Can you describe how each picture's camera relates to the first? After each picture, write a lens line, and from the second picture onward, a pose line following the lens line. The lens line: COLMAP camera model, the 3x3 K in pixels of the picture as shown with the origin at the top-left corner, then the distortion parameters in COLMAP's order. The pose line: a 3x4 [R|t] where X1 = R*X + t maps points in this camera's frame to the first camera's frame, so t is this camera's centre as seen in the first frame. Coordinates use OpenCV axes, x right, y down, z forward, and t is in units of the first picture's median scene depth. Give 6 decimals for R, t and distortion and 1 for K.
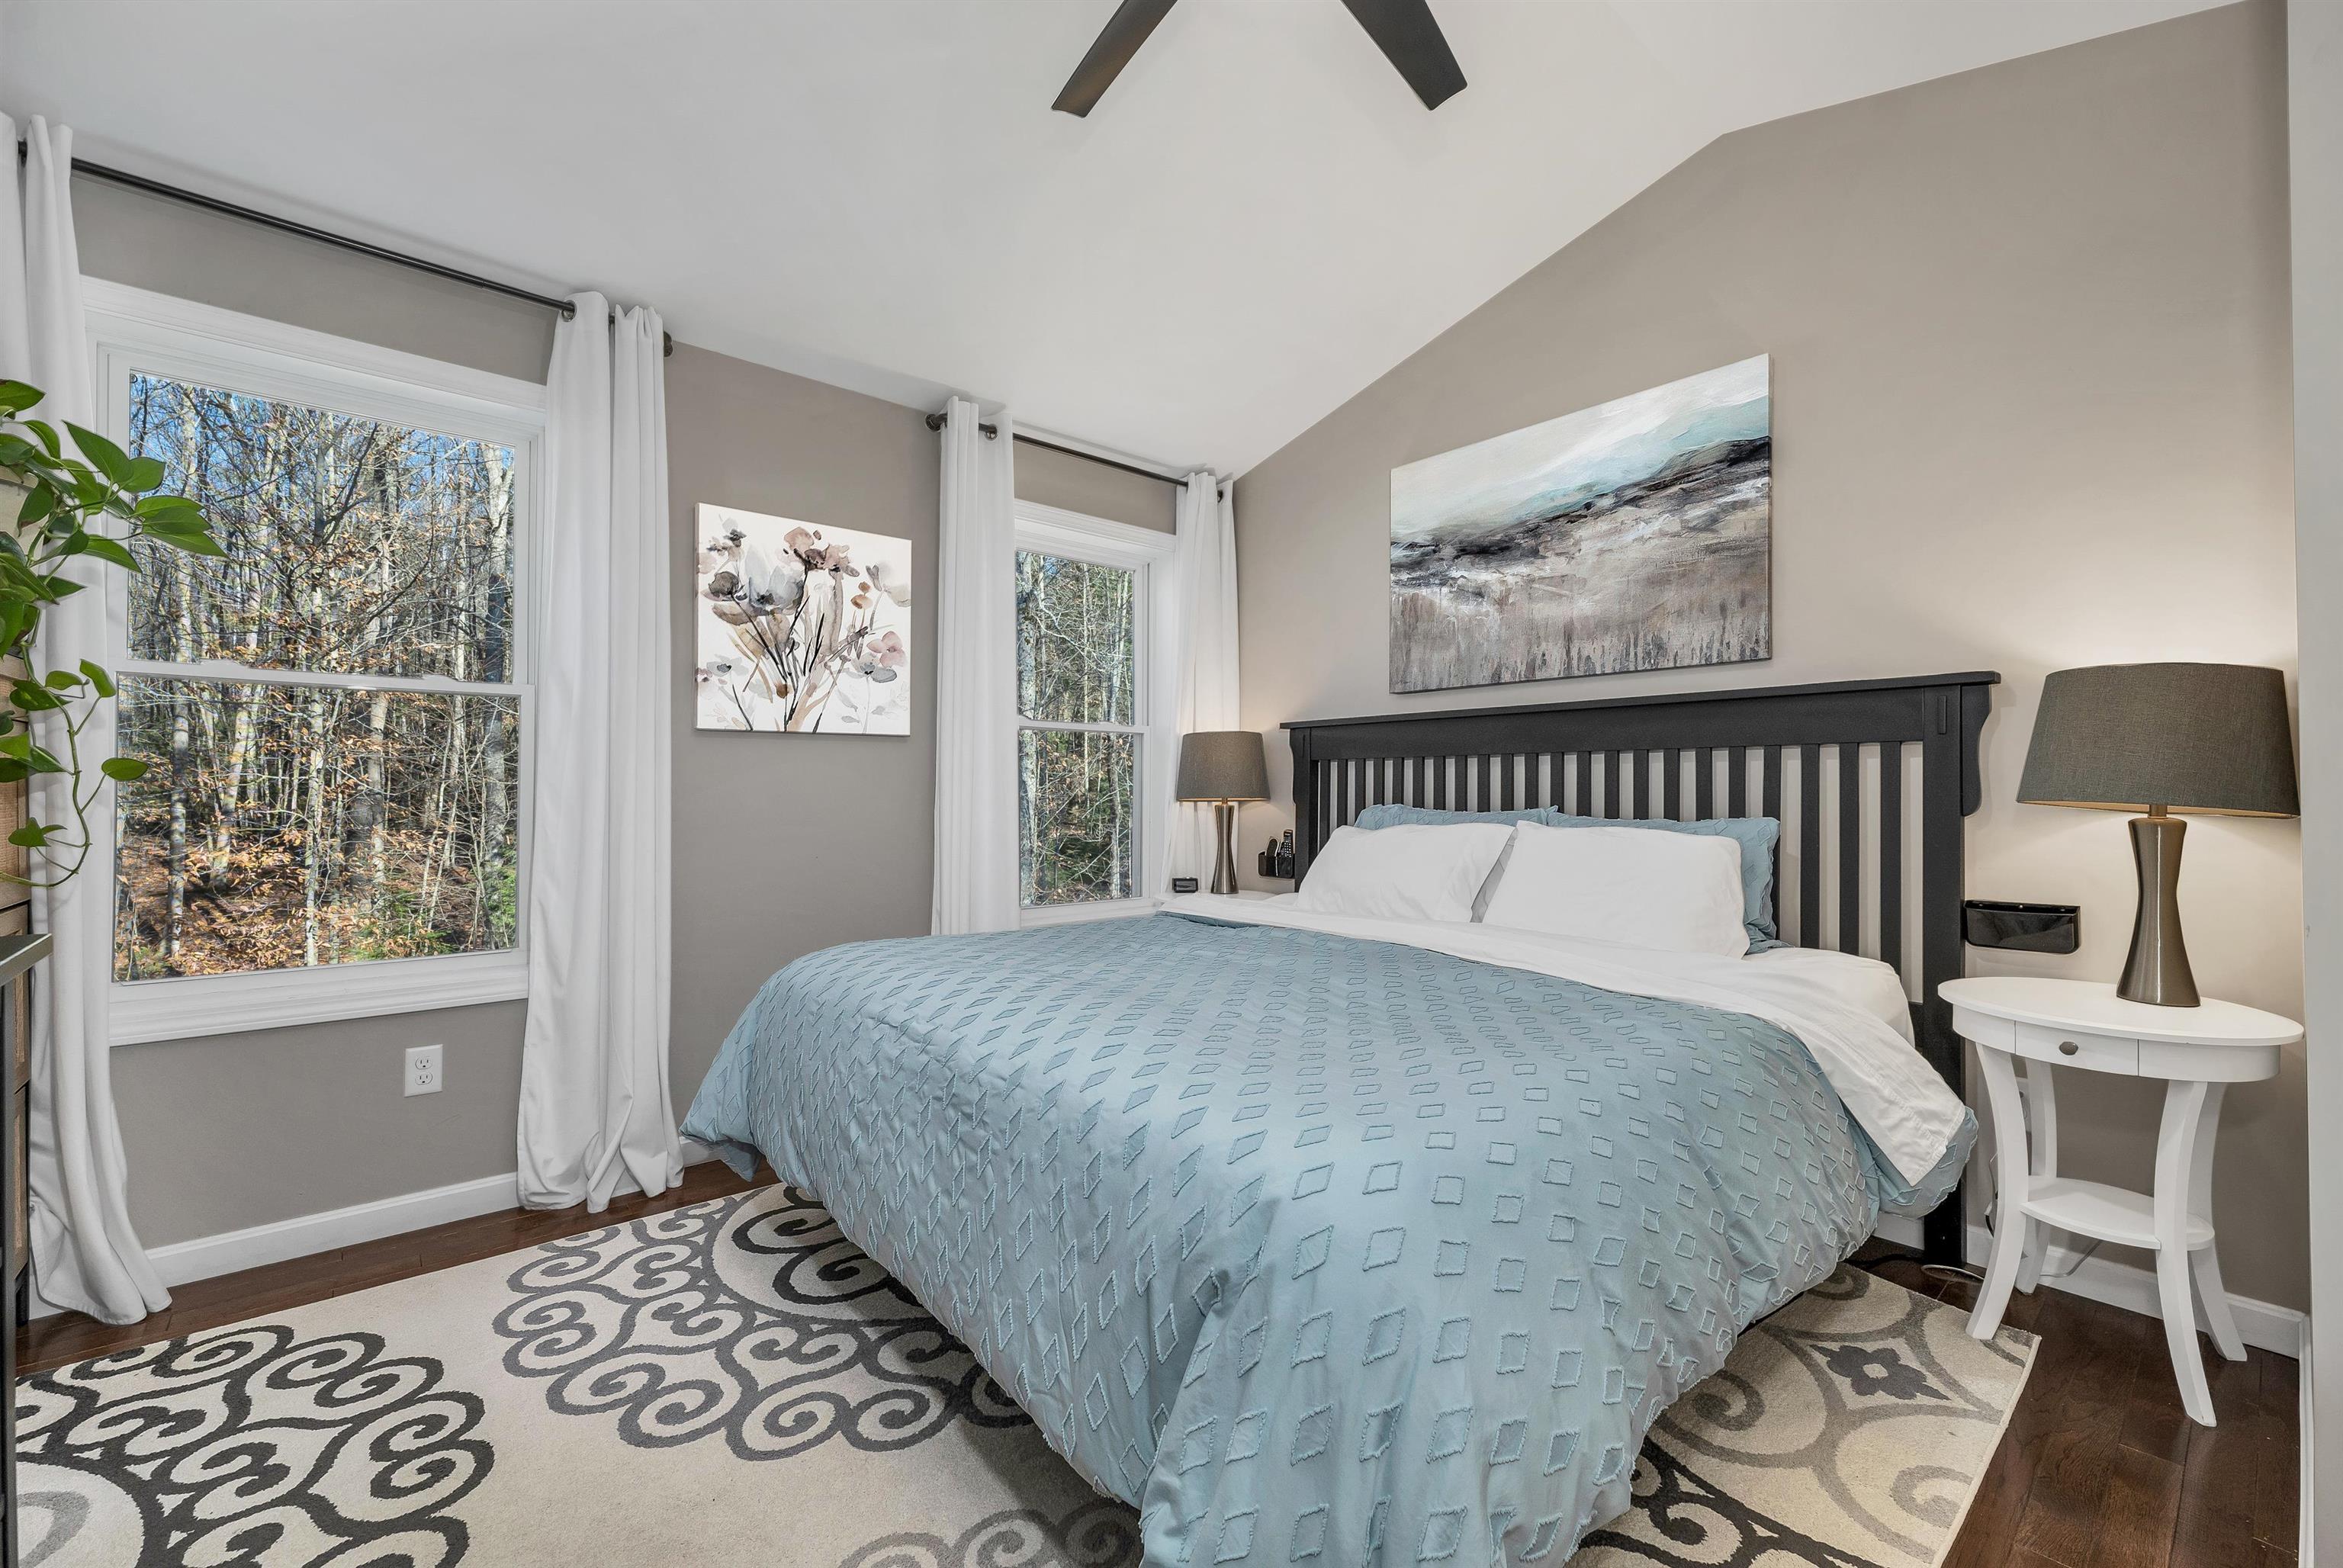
lens RADIAL K [[955.6, 0, 1211.6], [0, 955.6, 785.3], [0, 0, 1]] dist [-0.001185, -0.000158]
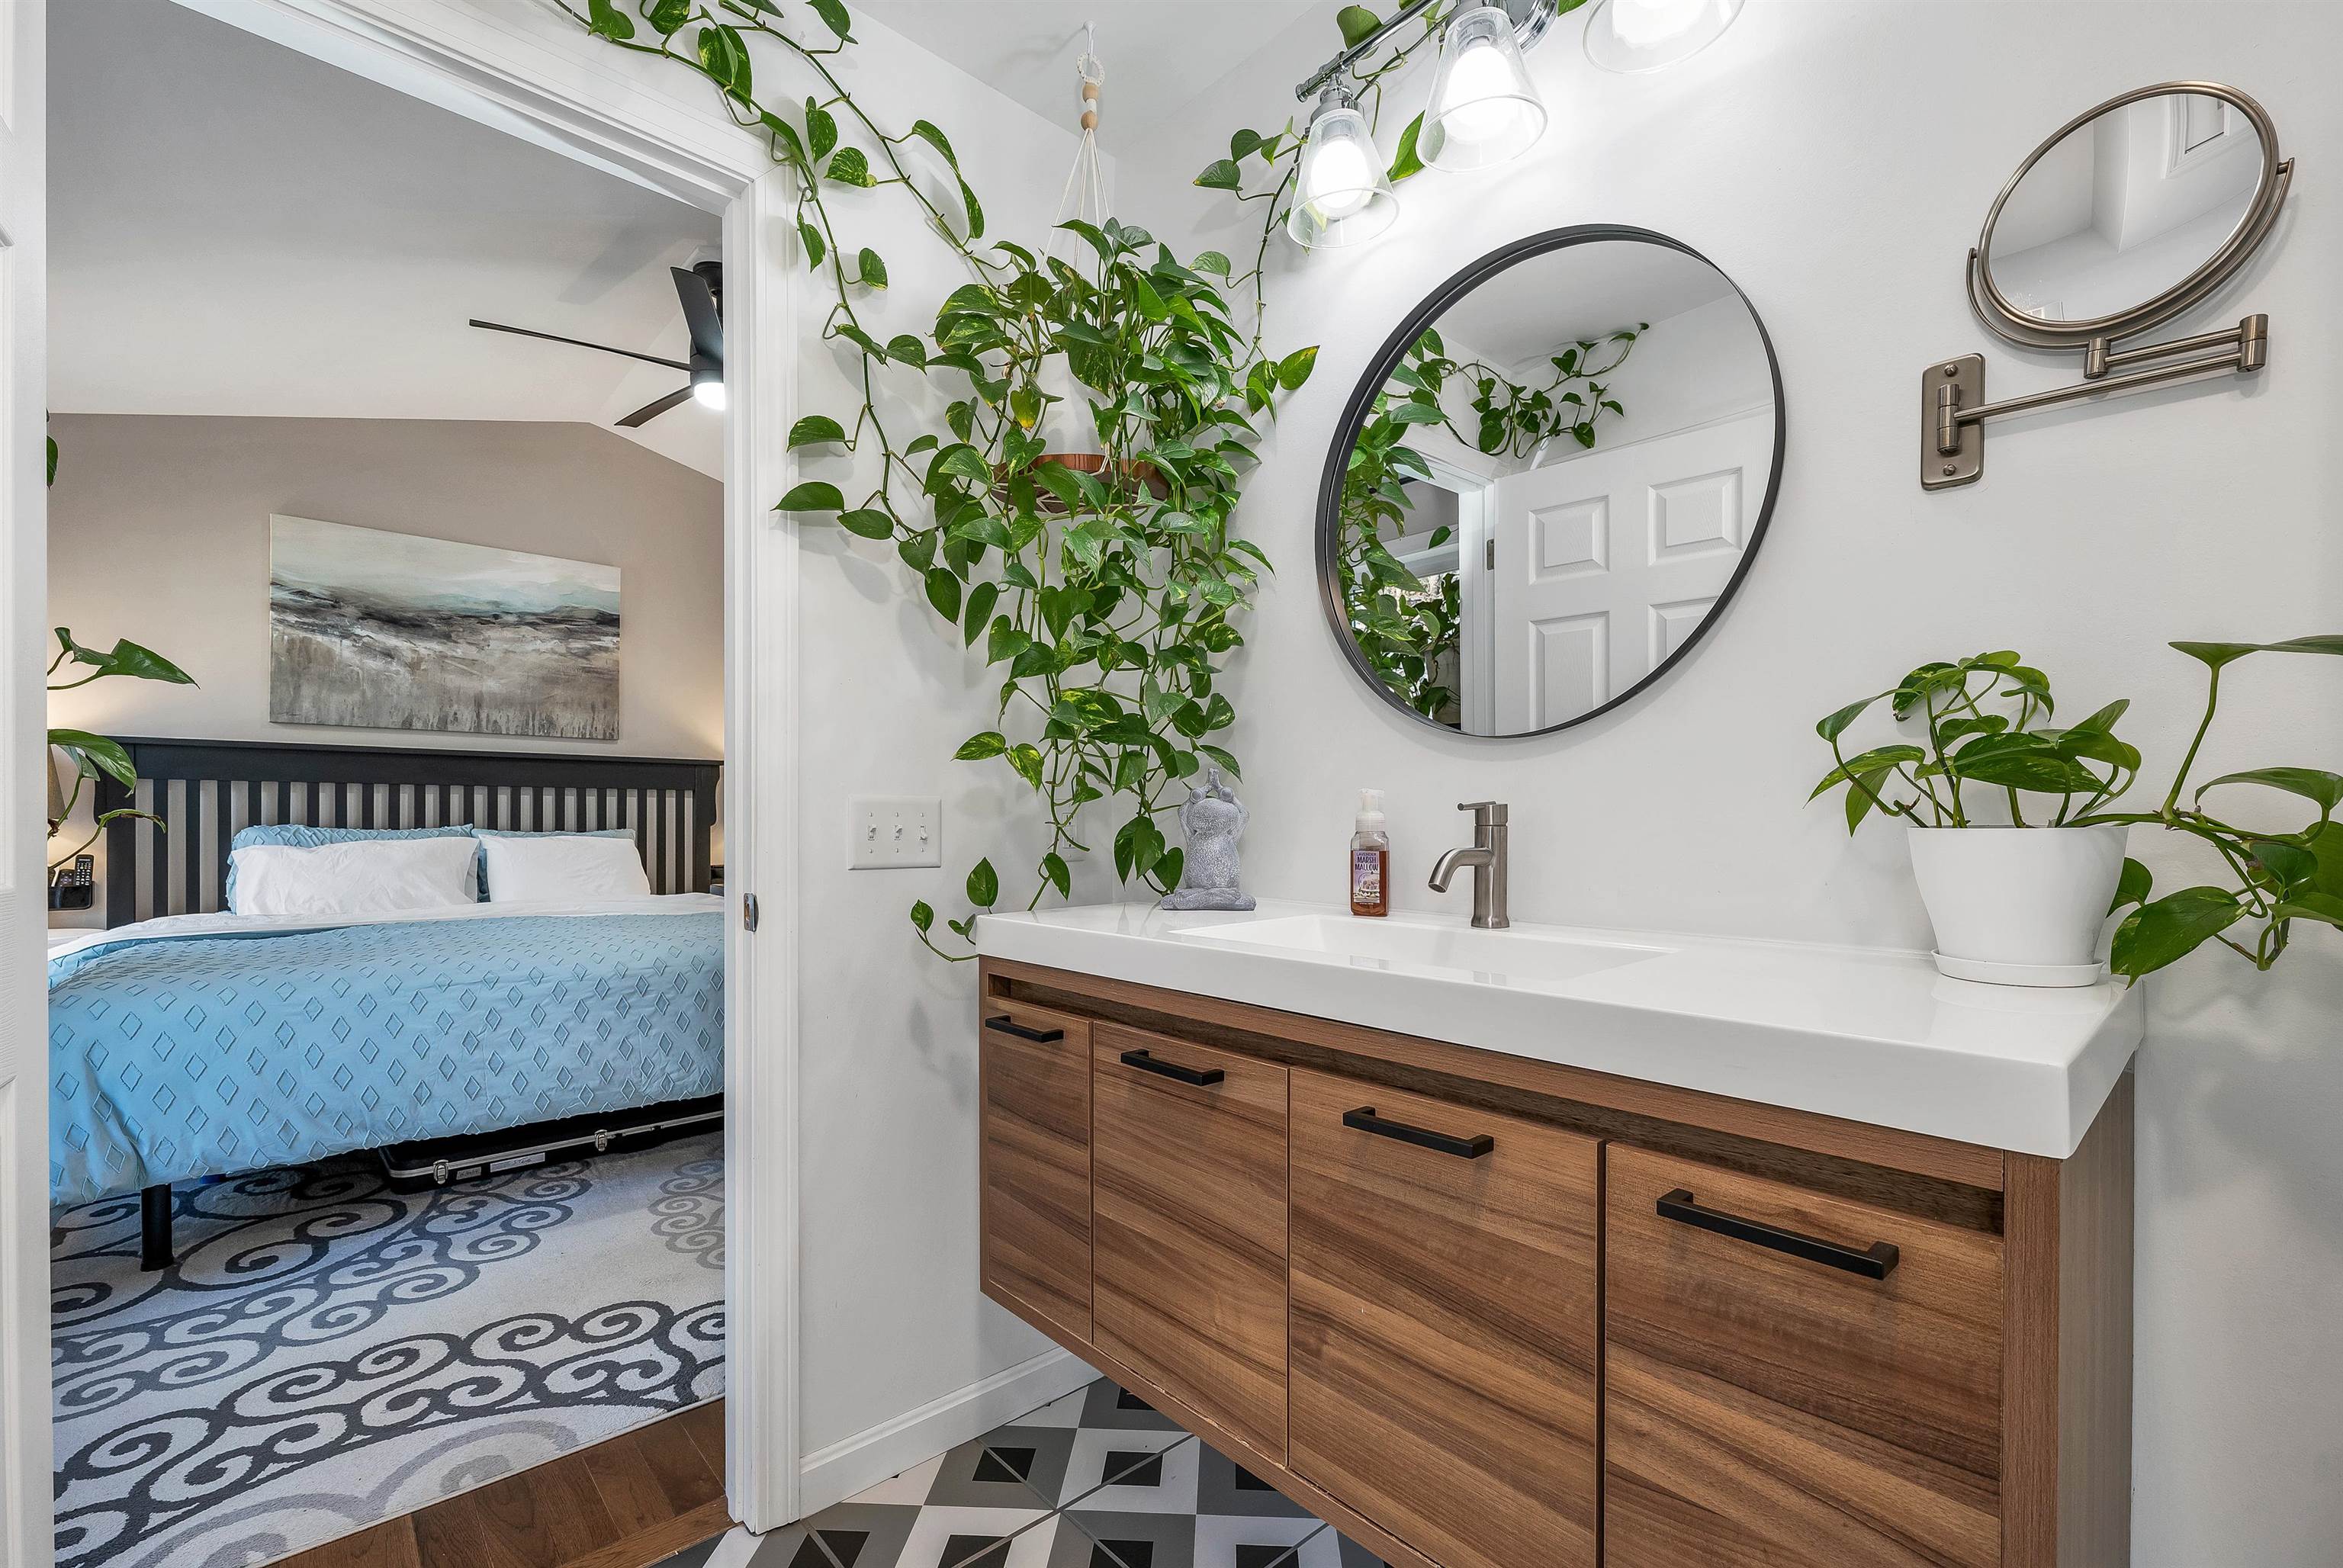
lens RADIAL K [[982.7, 0, 1168.5], [0, 982.7, 817.8], [0, 0, 1]] dist [-0.000038, 0.000043]
pose [[-0.016760, -0.002761, 0.999856, -1.146359], [-0.013797, 0.999902, 0.002530, -0.005831], [-0.999764, -0.013752, -0.016796, 0.002666]]
